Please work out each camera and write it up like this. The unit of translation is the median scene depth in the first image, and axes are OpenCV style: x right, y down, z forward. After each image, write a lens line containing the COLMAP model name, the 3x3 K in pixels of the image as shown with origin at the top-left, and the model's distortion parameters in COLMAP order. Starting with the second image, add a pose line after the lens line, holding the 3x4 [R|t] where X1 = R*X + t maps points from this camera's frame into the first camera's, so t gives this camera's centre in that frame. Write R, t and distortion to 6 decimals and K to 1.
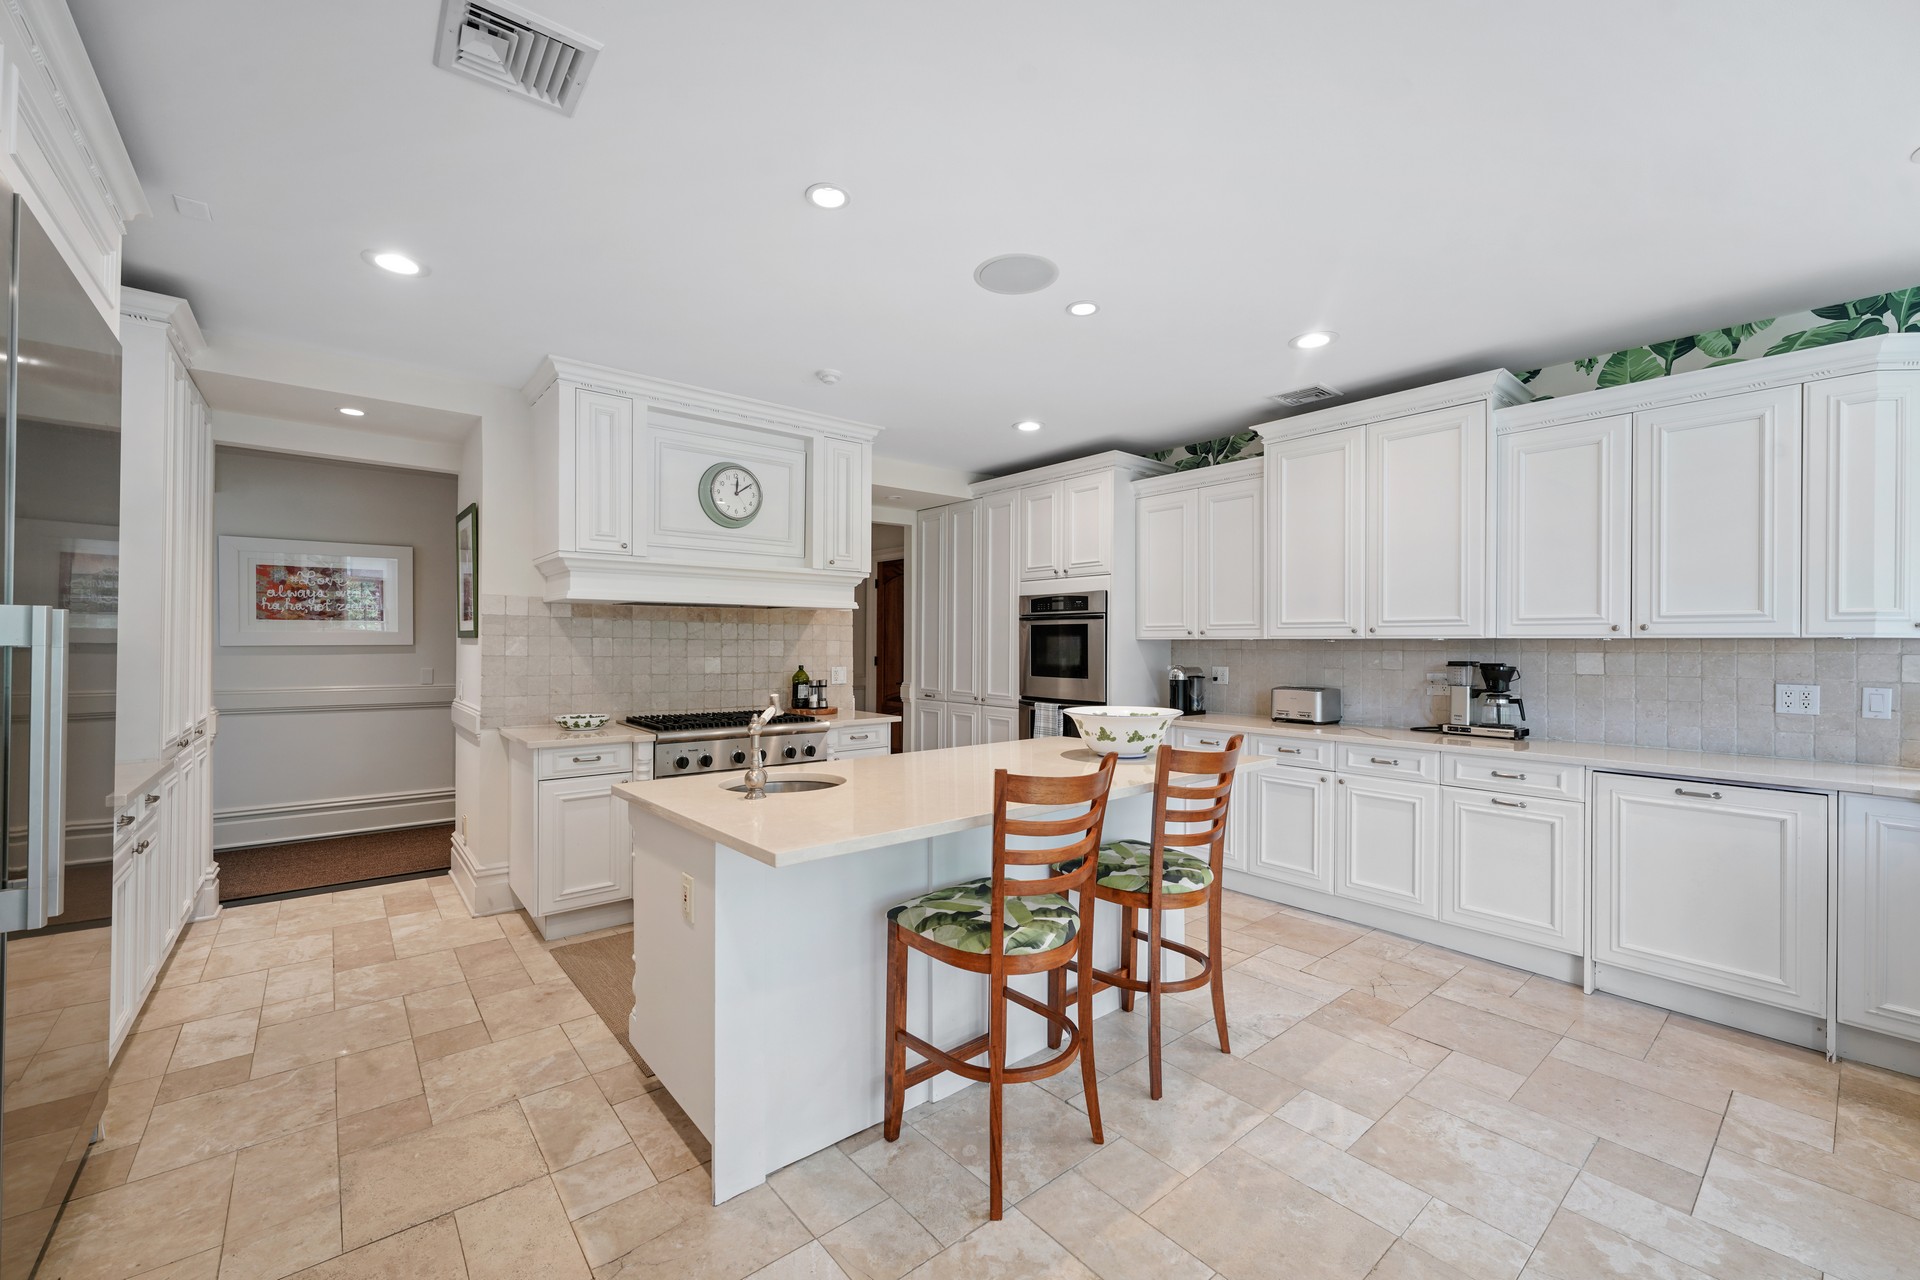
lens RADIAL K [[766.7, 0, 955.5], [0, 766.7, 639.1], [0, 0, 1]] dist [-0.000791, 0.000328]
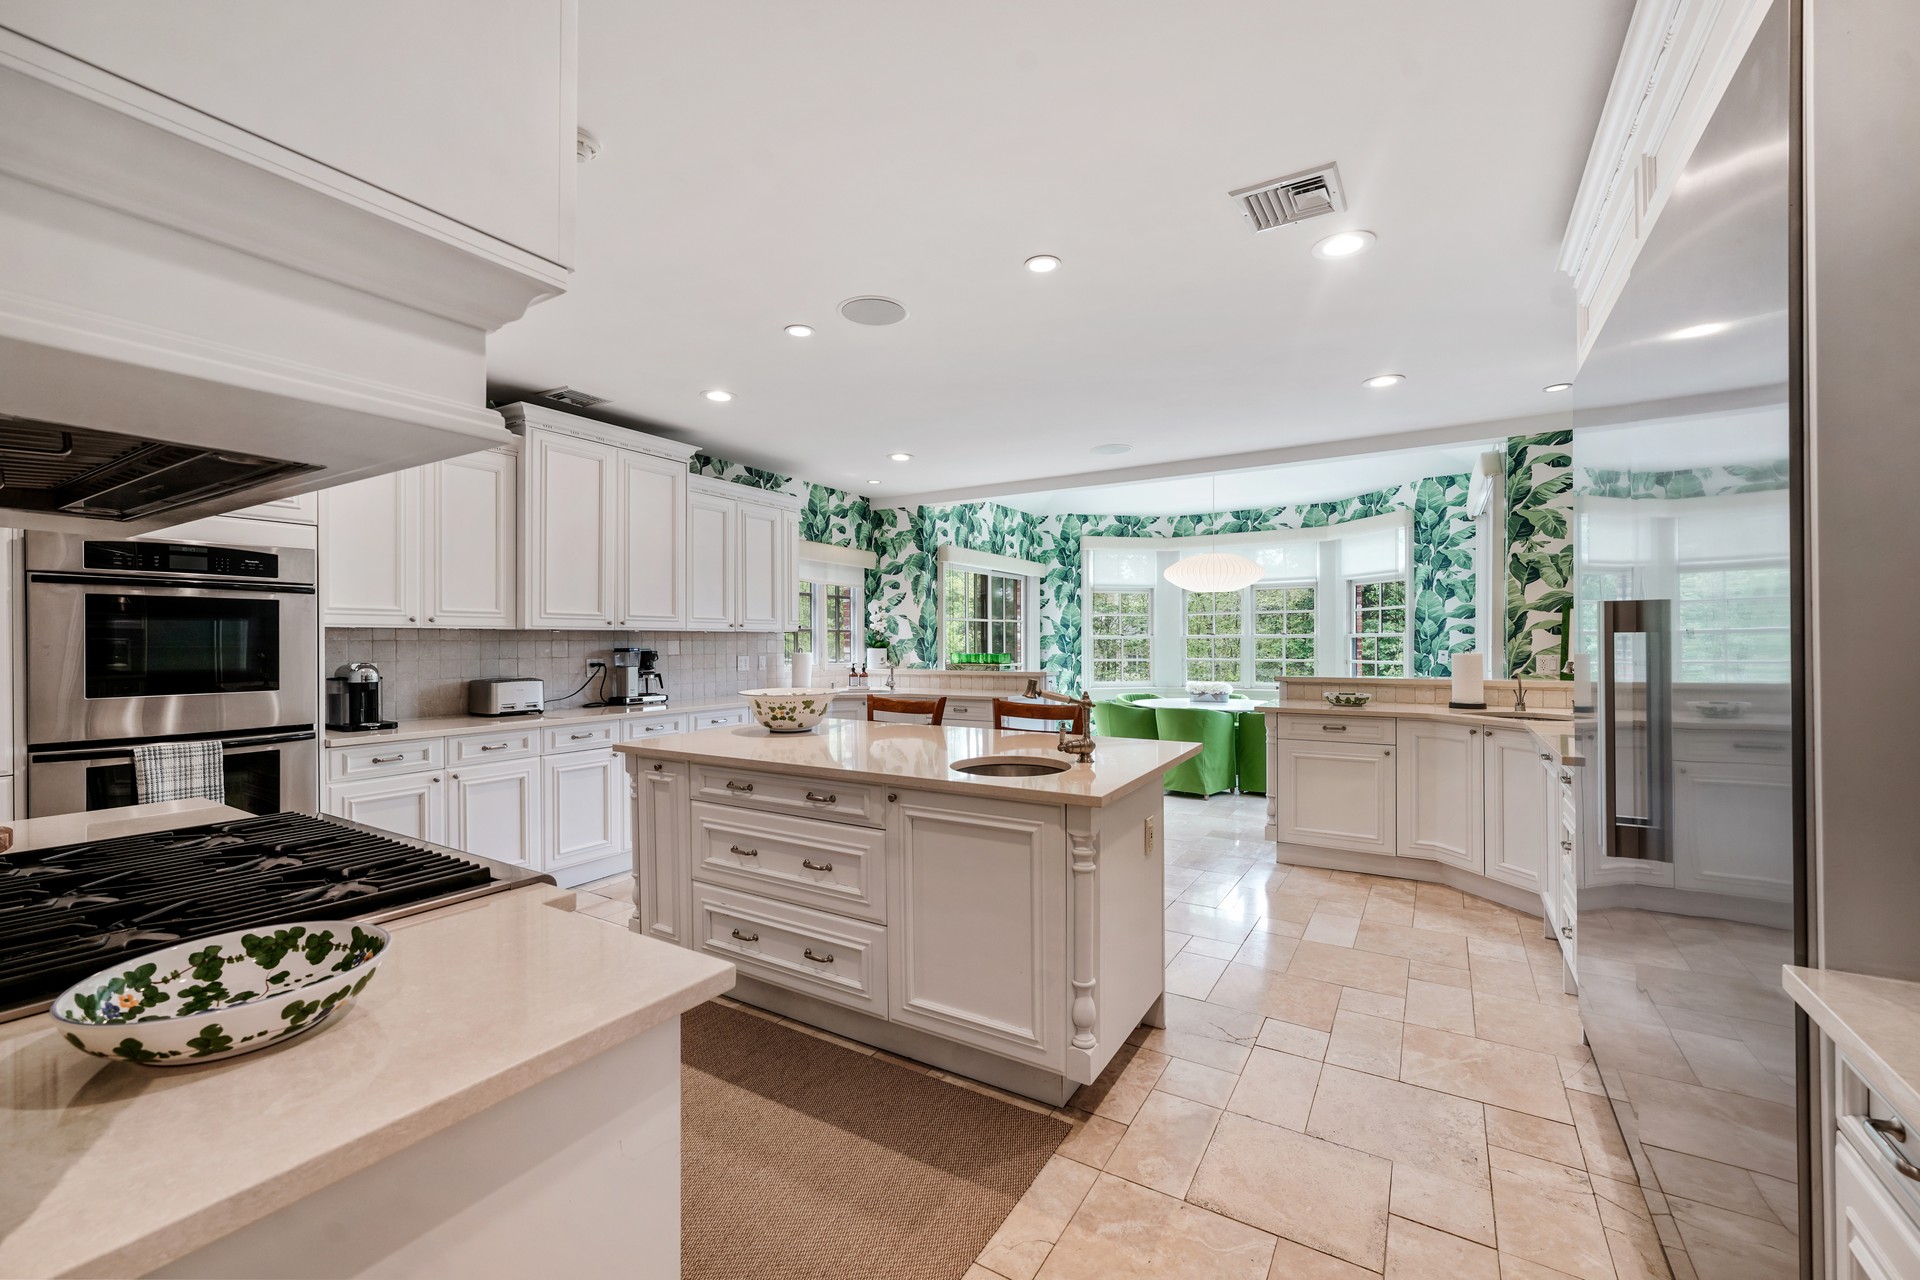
lens RADIAL K [[766.7, 0, 951.1], [0, 766.7, 640.5], [0, 0, 1]] dist [-0.000791, 0.000328]
pose [[-0.312605, -0.006979, 0.949858, -0.696530], [-0.008109, 0.999956, 0.004679, 0.005775], [-0.949849, -0.006239, -0.312648, 0.826710]]
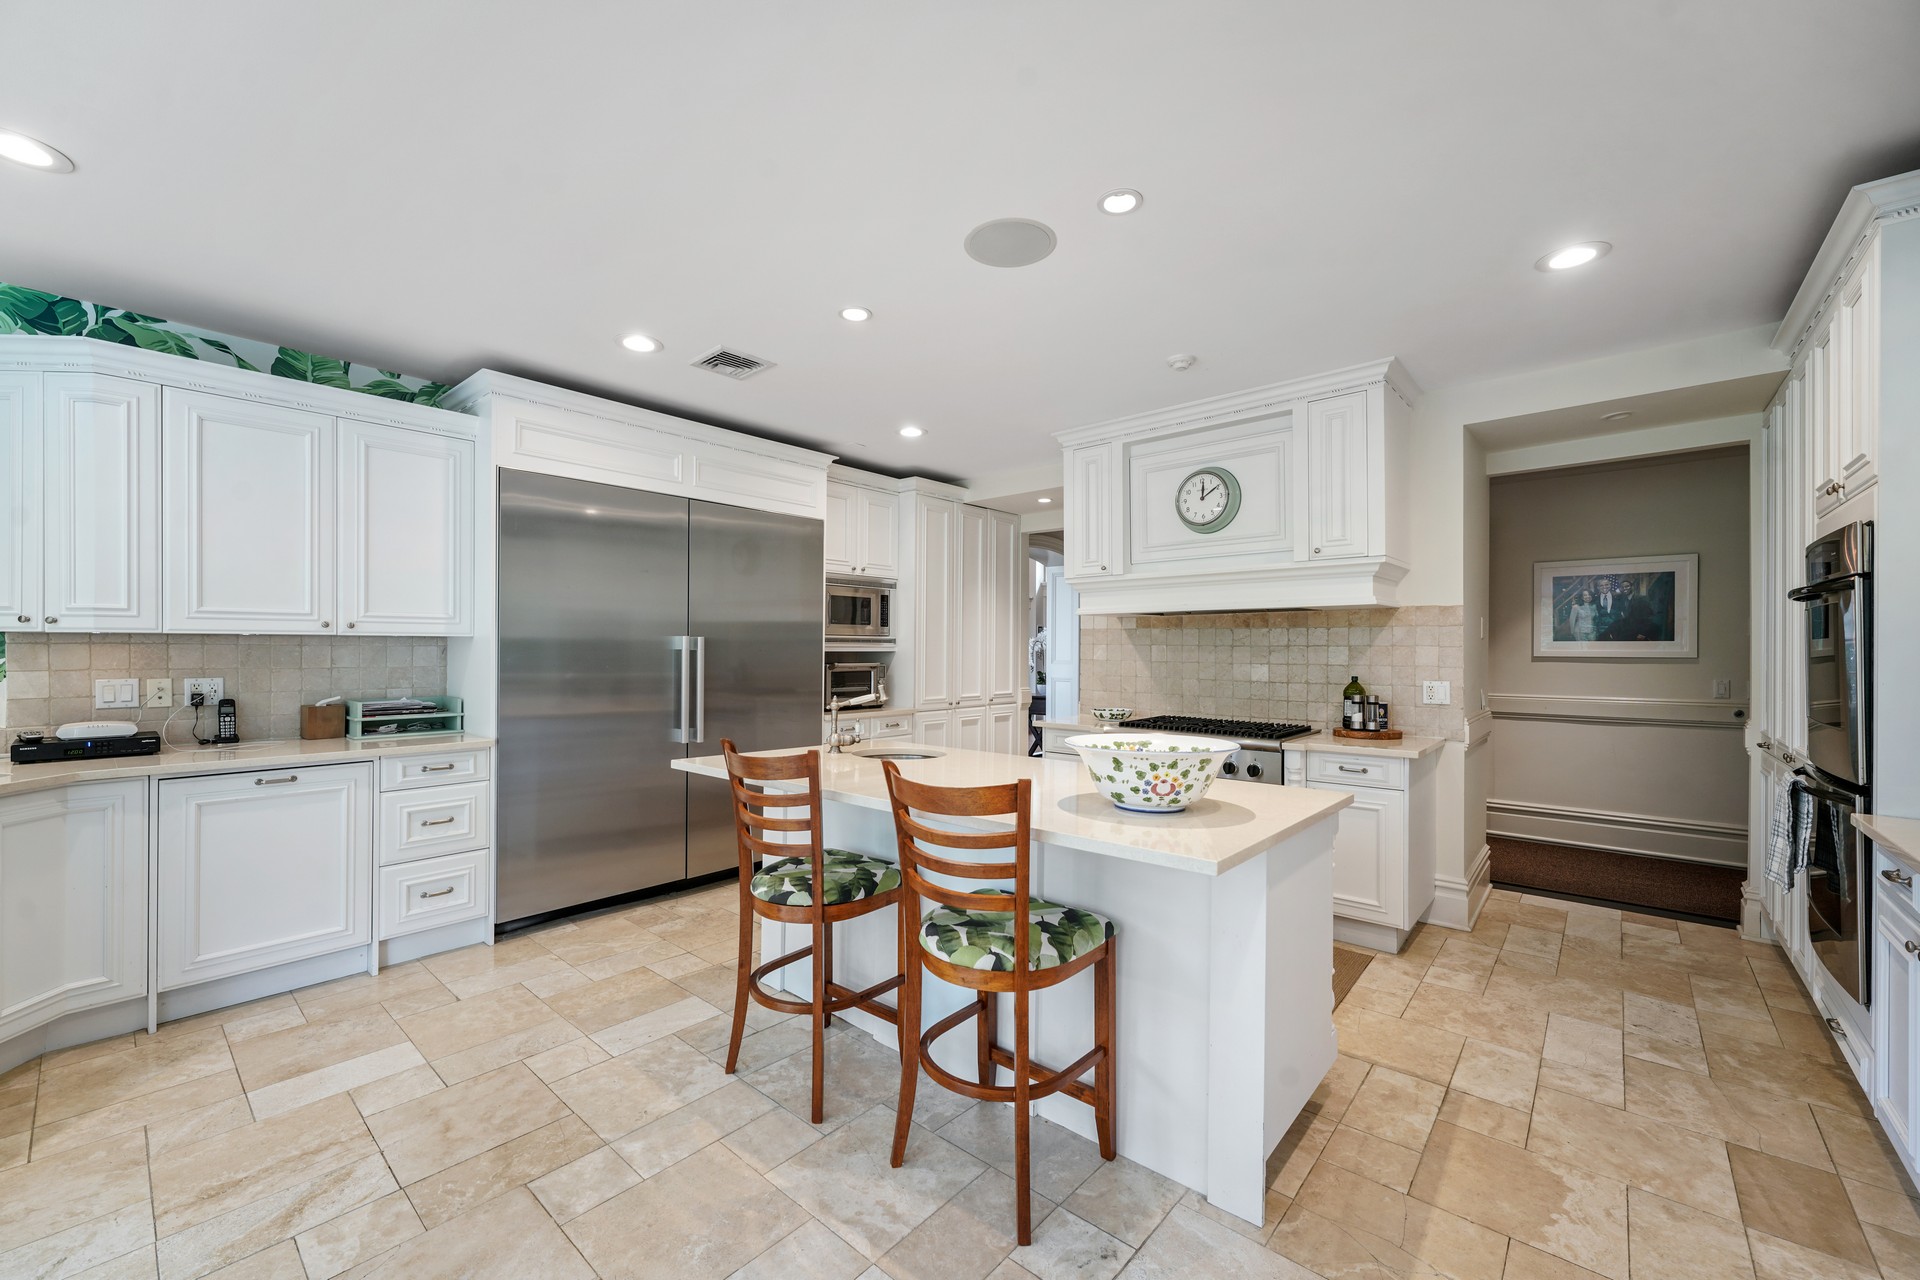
lens RADIAL K [[766.7, 0, 948.6], [0, 766.7, 646.0], [0, 0, 1]] dist [-0.000791, 0.000328]
pose [[0.150323, -0.008856, -0.988597, 0.641442], [0.004943, 0.999954, -0.008206, 0.007341], [0.988625, -0.003653, 0.150360, 0.521714]]
